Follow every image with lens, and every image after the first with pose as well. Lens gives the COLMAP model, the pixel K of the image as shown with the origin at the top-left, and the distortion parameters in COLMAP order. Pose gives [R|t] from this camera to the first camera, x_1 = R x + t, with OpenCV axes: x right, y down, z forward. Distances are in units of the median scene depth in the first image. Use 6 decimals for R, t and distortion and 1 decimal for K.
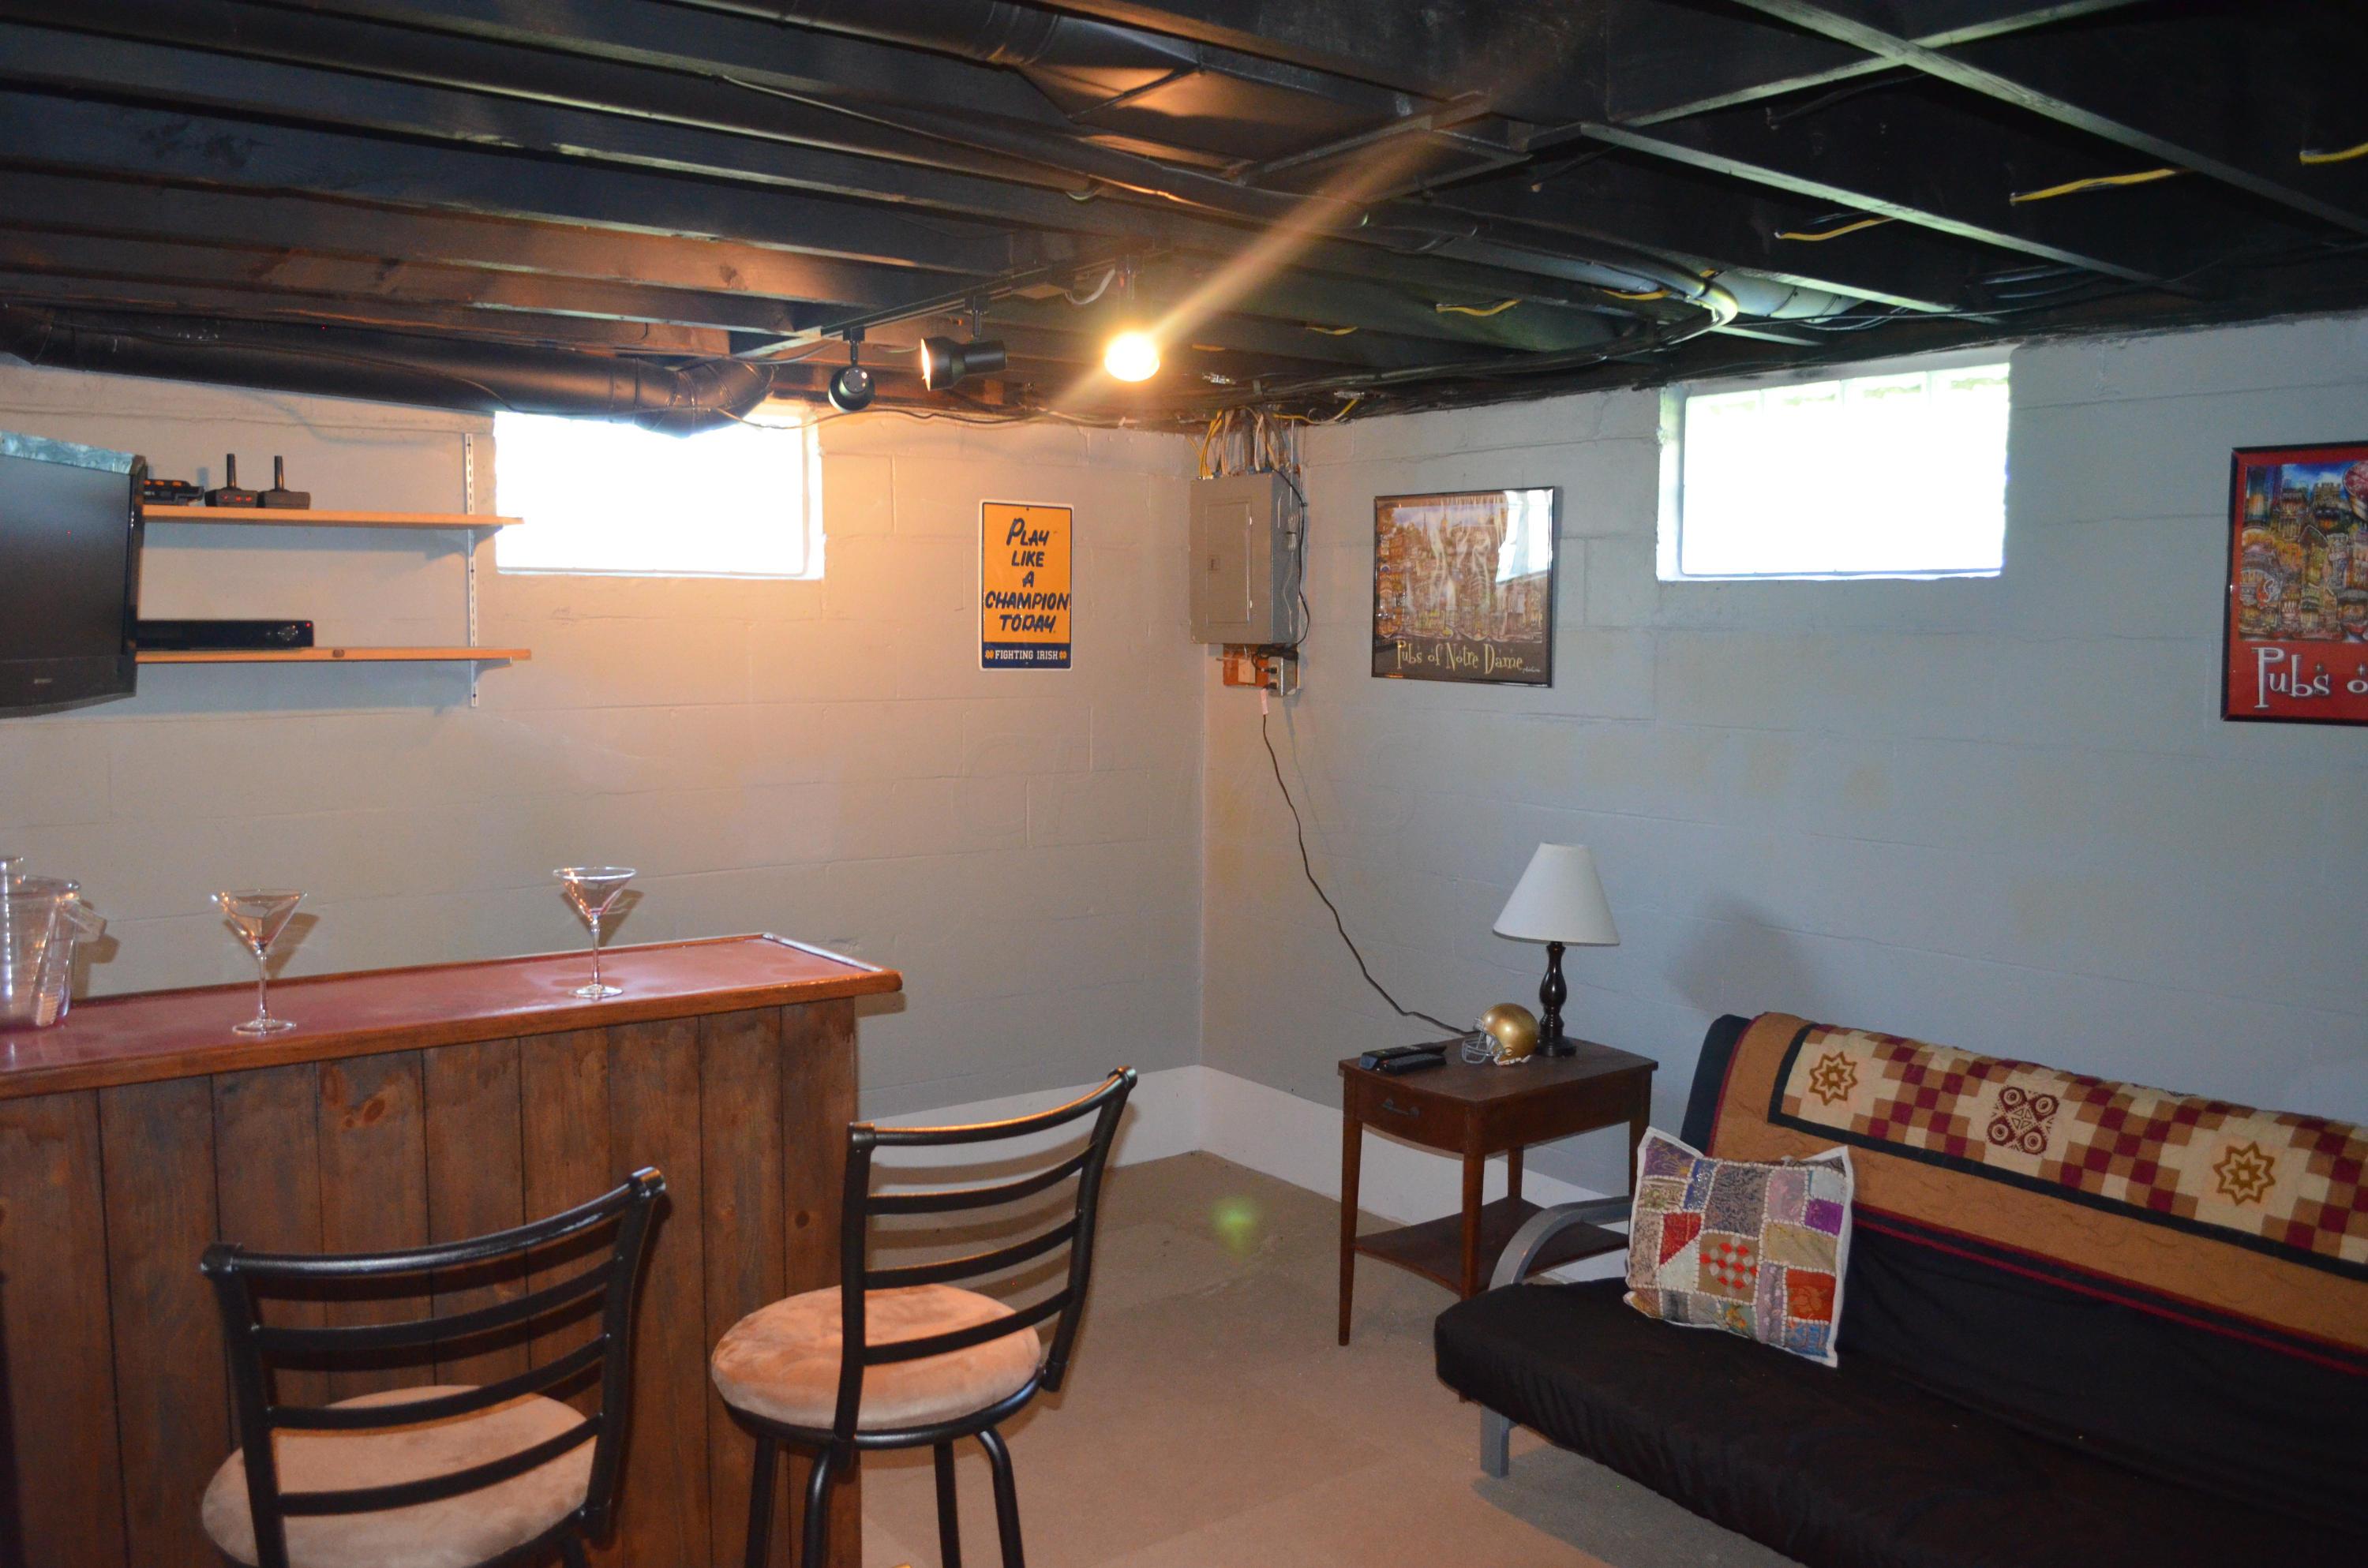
lens RADIAL K [[1857.5, 0, 1184.0], [0, 1857.5, 784.0], [0, 0, 1]] dist [-0.070438, 0.005769]
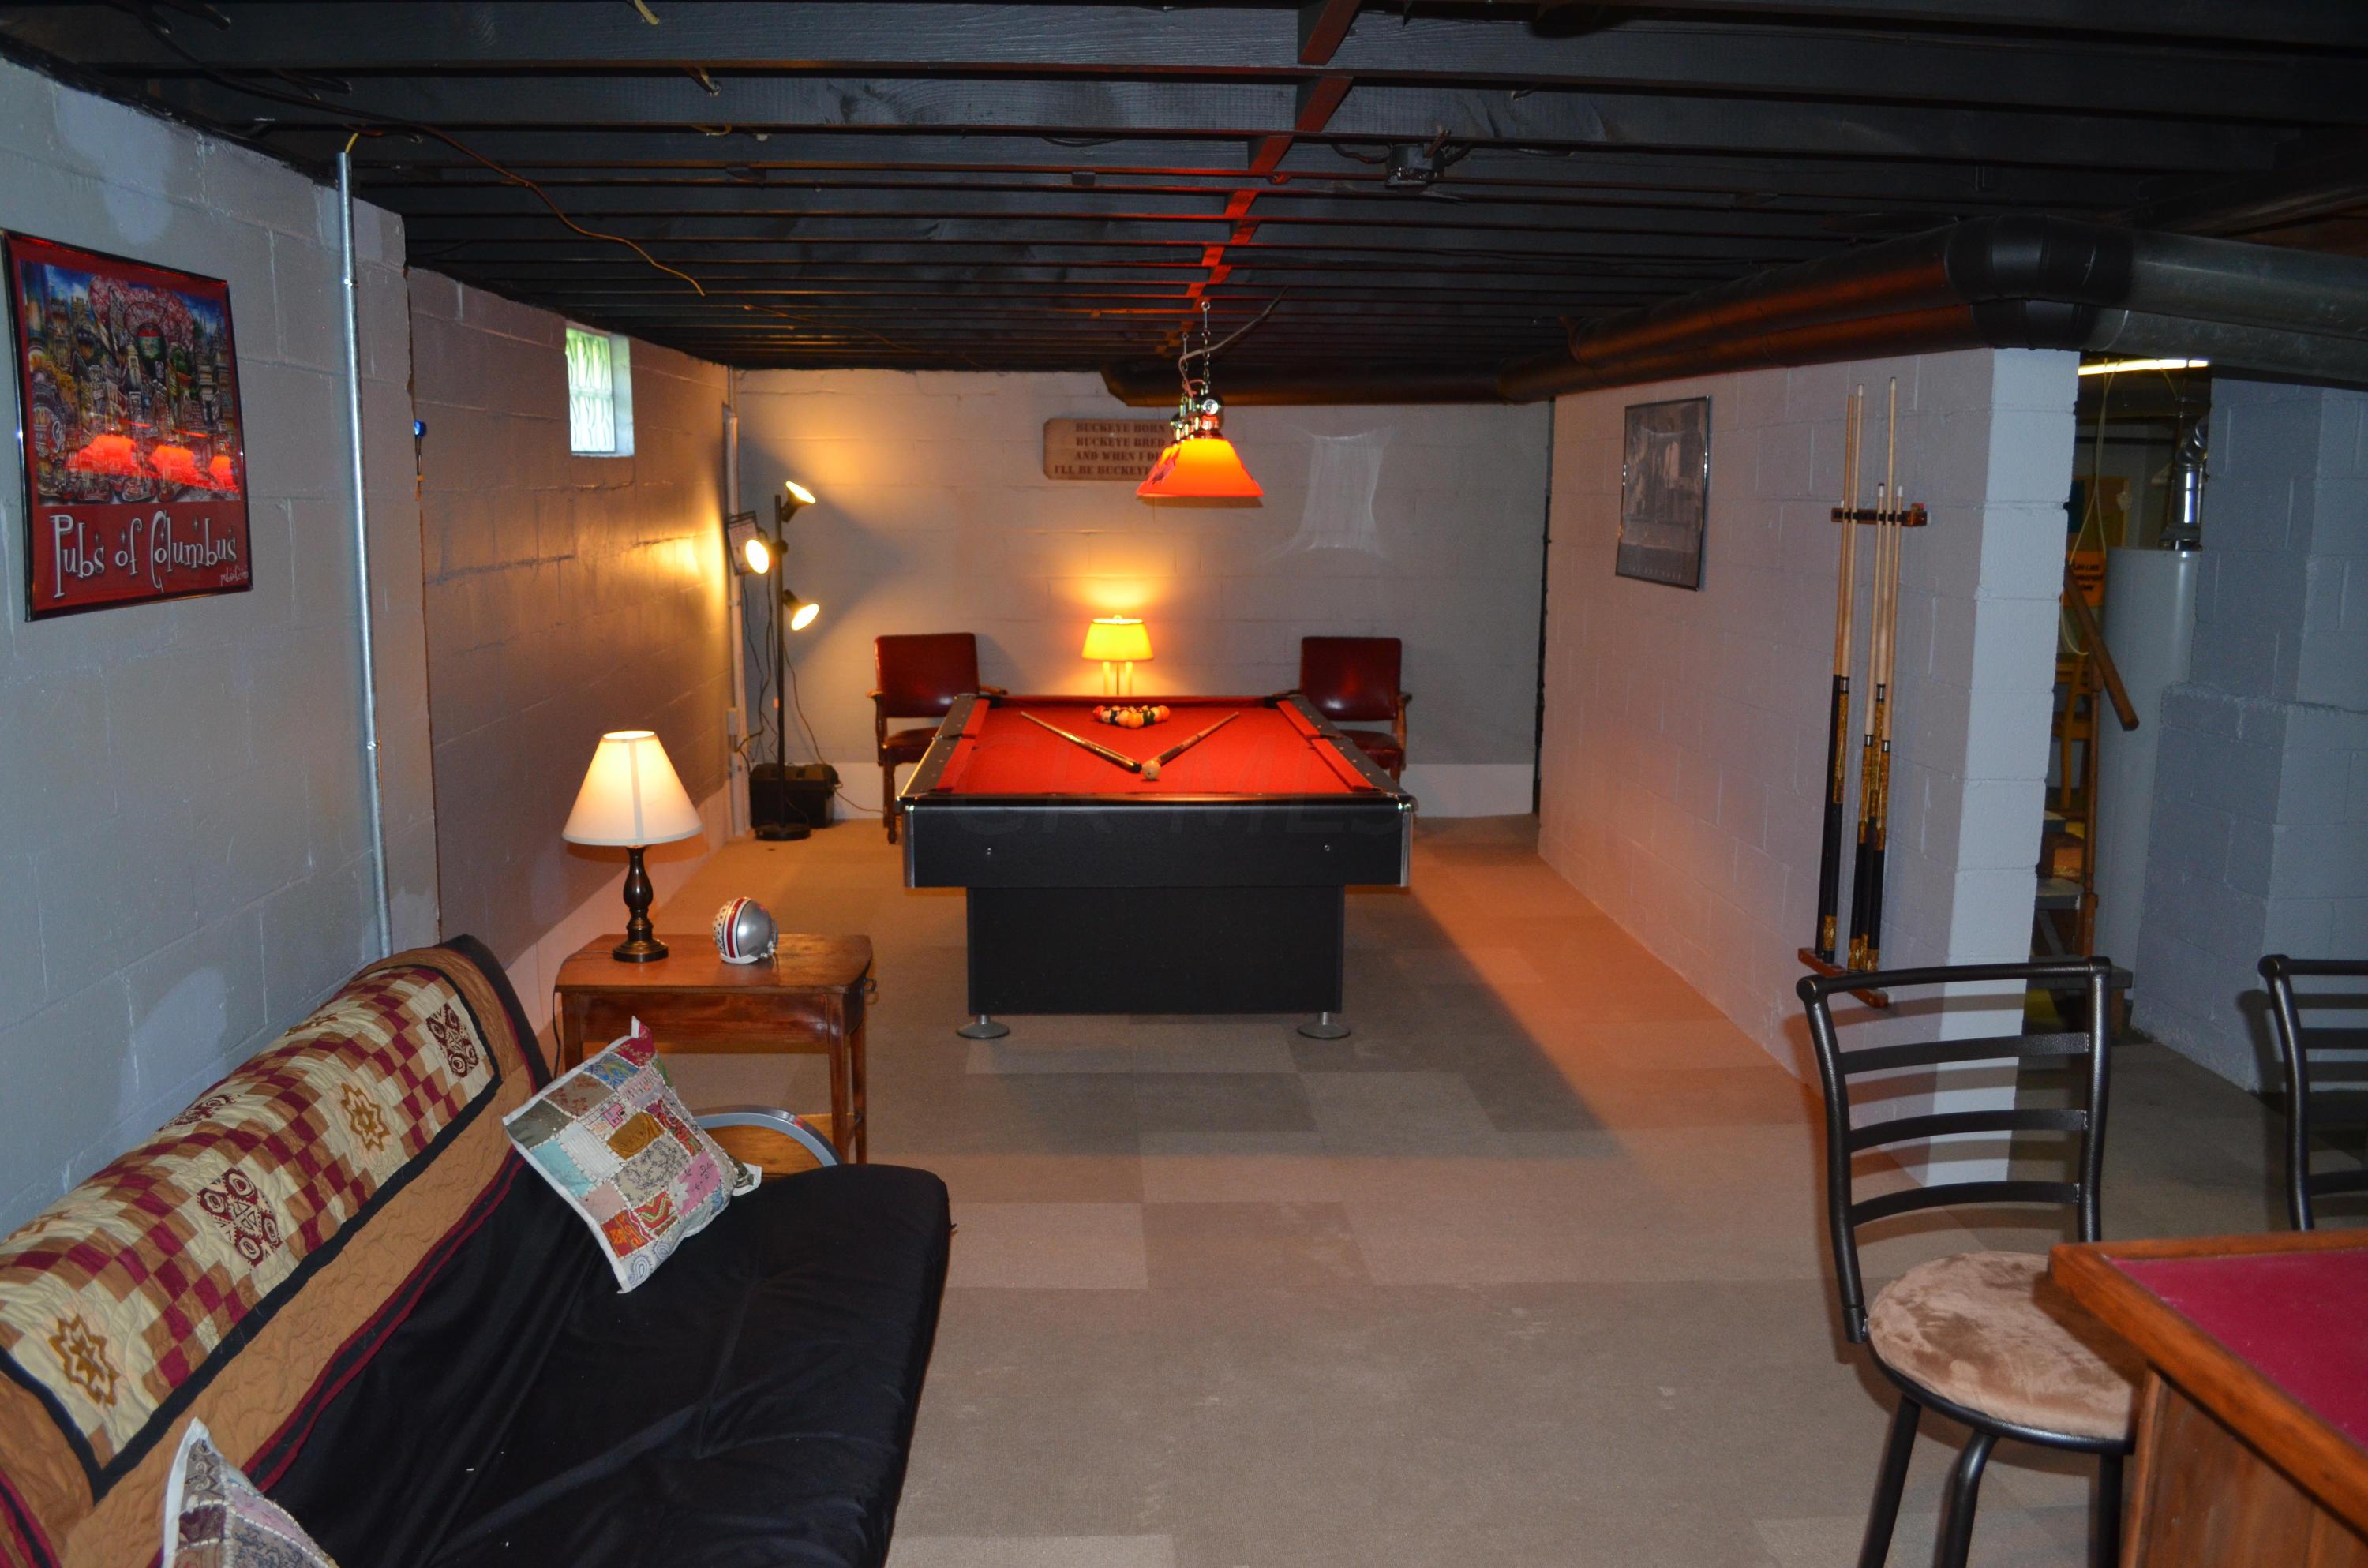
lens RADIAL K [[1857.5, 0, 1184.0], [0, 1857.5, 784.0], [0, 0, 1]] dist [-0.070438, 0.005769]
pose [[-0.832826, -0.107962, 0.542904, -0.195559], [0.027976, 0.971332, 0.236074, -0.129171], [-0.552827, 0.211797, -0.805931, 1.359291]]
